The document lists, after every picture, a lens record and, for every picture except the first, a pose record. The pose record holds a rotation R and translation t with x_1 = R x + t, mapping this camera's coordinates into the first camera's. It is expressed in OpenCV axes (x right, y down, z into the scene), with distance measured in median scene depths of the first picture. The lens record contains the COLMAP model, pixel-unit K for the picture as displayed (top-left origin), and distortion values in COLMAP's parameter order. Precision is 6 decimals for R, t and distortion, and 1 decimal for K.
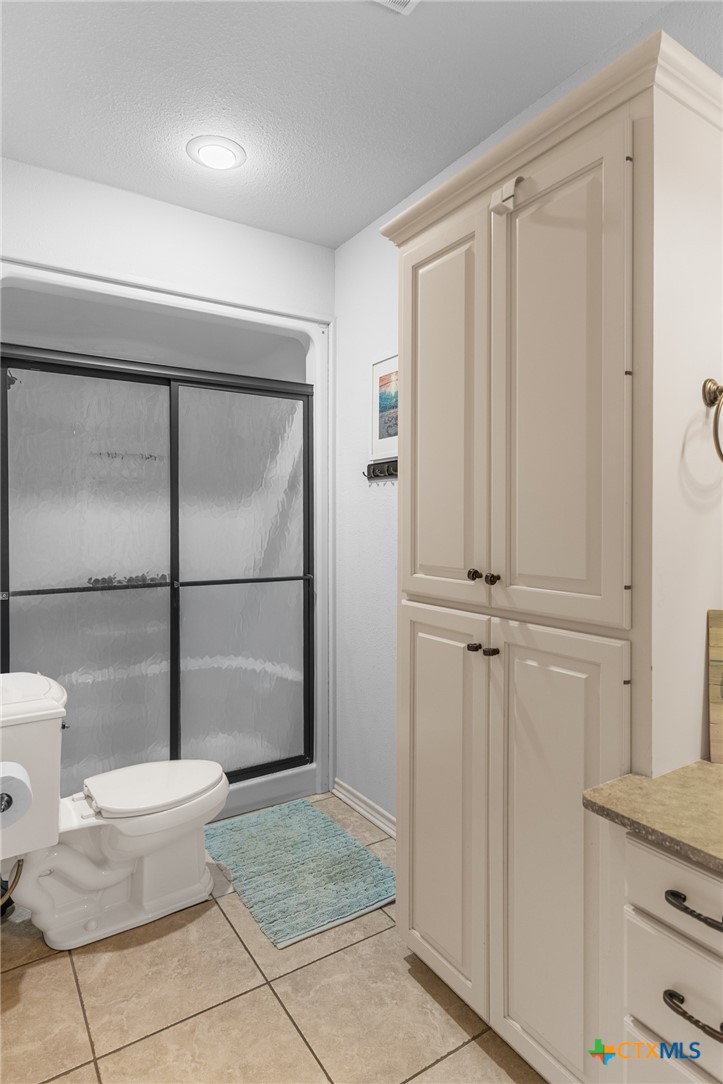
lens RADIAL K [[582.2, 0, 357.3], [0, 582.2, 537.5], [0, 0, 1]] dist [-0.001852, 0.001380]
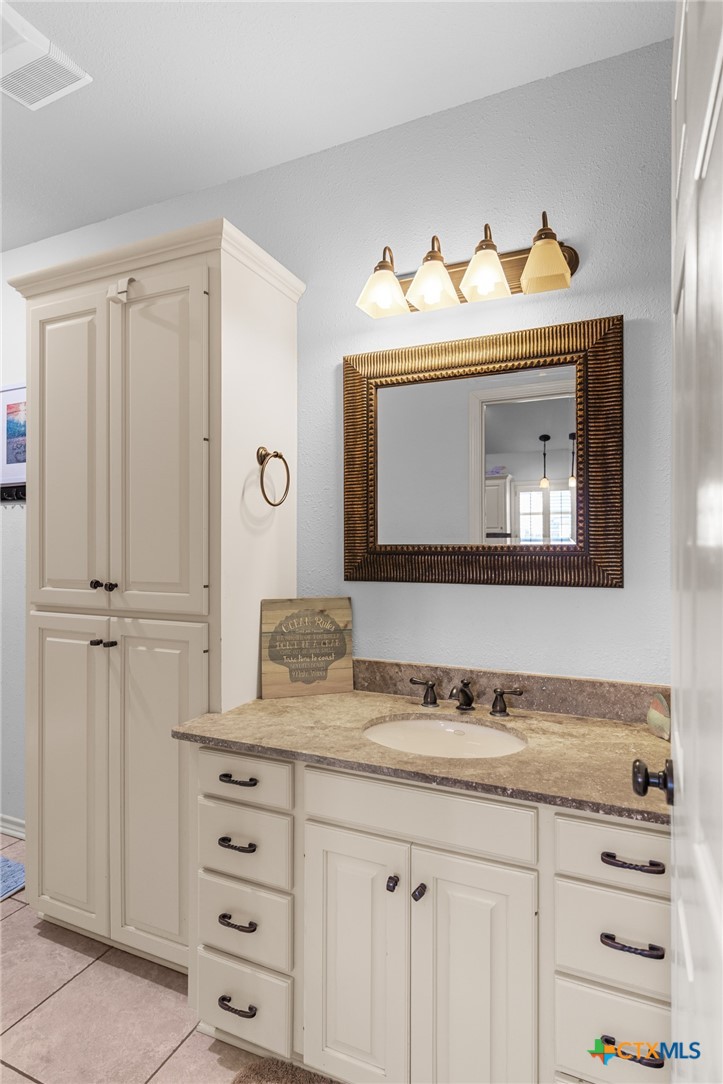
lens RADIAL K [[582.2, 0, 357.3], [0, 582.2, 537.5], [0, 0, 1]] dist [-0.001852, 0.001380]
pose [[0.835840, -0.001216, 0.548972, -0.016152], [0.020281, 0.999383, -0.028665, 0.010858], [-0.548599, 0.035093, 0.835349, -0.359523]]
